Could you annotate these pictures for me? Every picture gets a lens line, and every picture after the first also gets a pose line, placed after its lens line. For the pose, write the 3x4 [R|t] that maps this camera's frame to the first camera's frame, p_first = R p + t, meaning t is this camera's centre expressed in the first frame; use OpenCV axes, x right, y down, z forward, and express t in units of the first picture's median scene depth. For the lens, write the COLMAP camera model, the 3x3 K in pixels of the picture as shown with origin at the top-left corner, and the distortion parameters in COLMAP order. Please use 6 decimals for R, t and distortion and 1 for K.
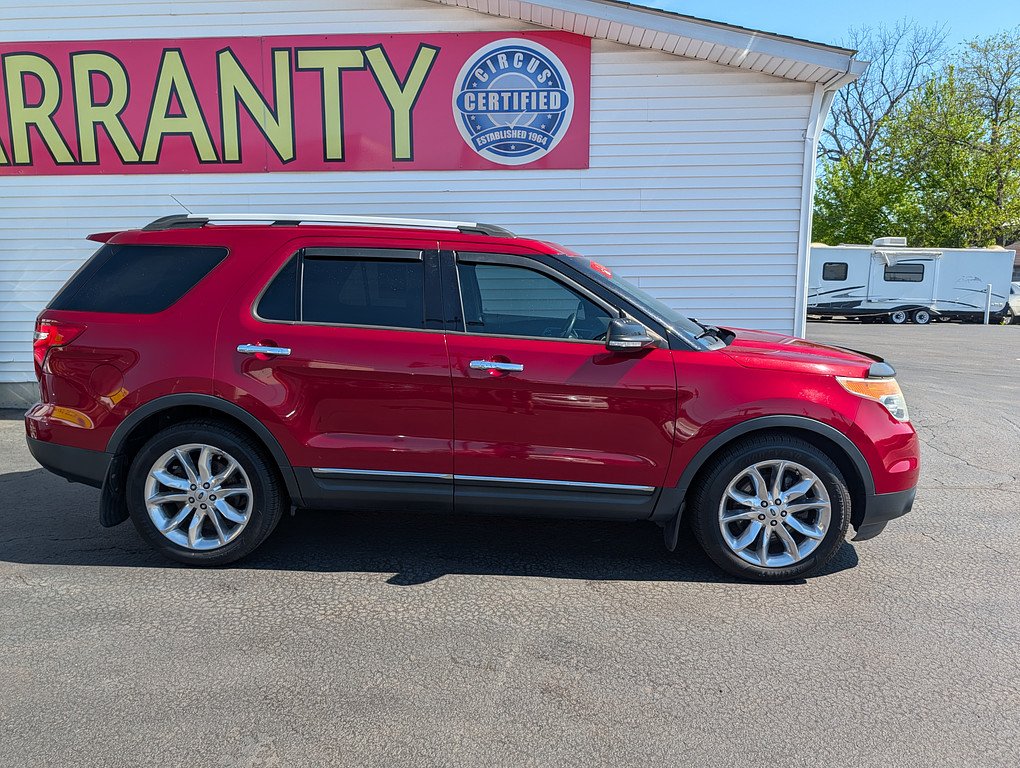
lens RADIAL K [[733.5, 0, 502.9], [0, 733.5, 383.0], [0, 0, 1]] dist [0.010110, -0.002362]
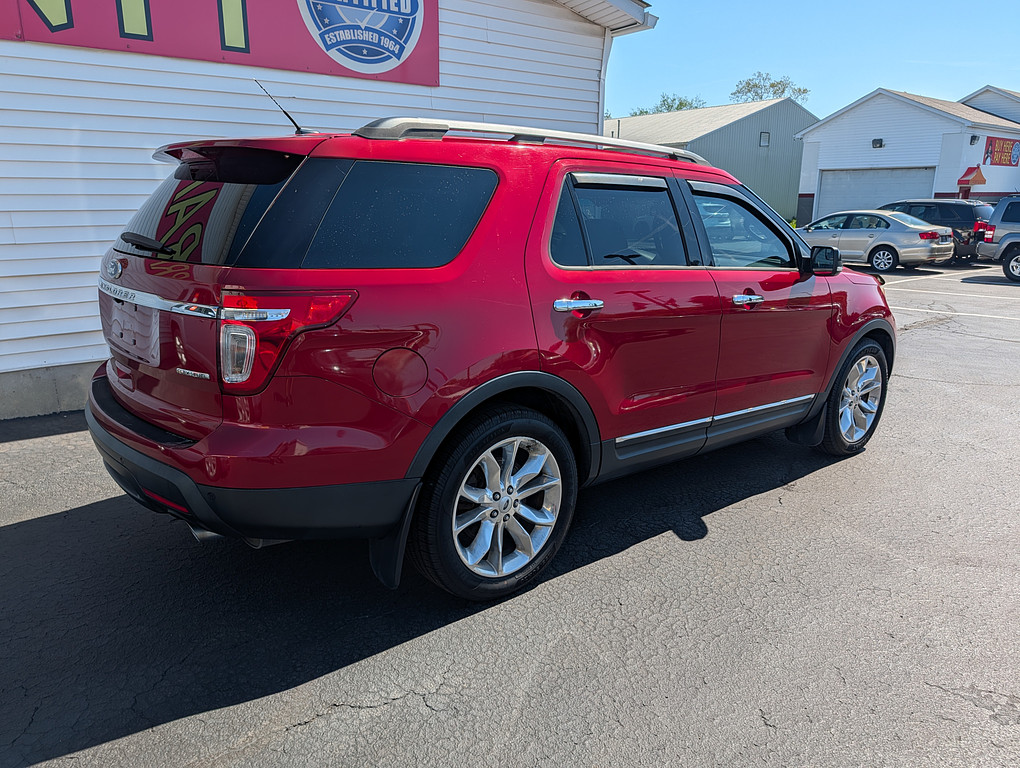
lens RADIAL K [[733.5, 0, 502.9], [0, 733.5, 383.0], [0, 0, 1]] dist [0.010110, -0.002362]
pose [[0.757221, -0.154709, 0.634572, -0.468132], [0.094012, 0.987242, 0.128508, -0.036039], [-0.646358, -0.037652, 0.762105, 0.232356]]
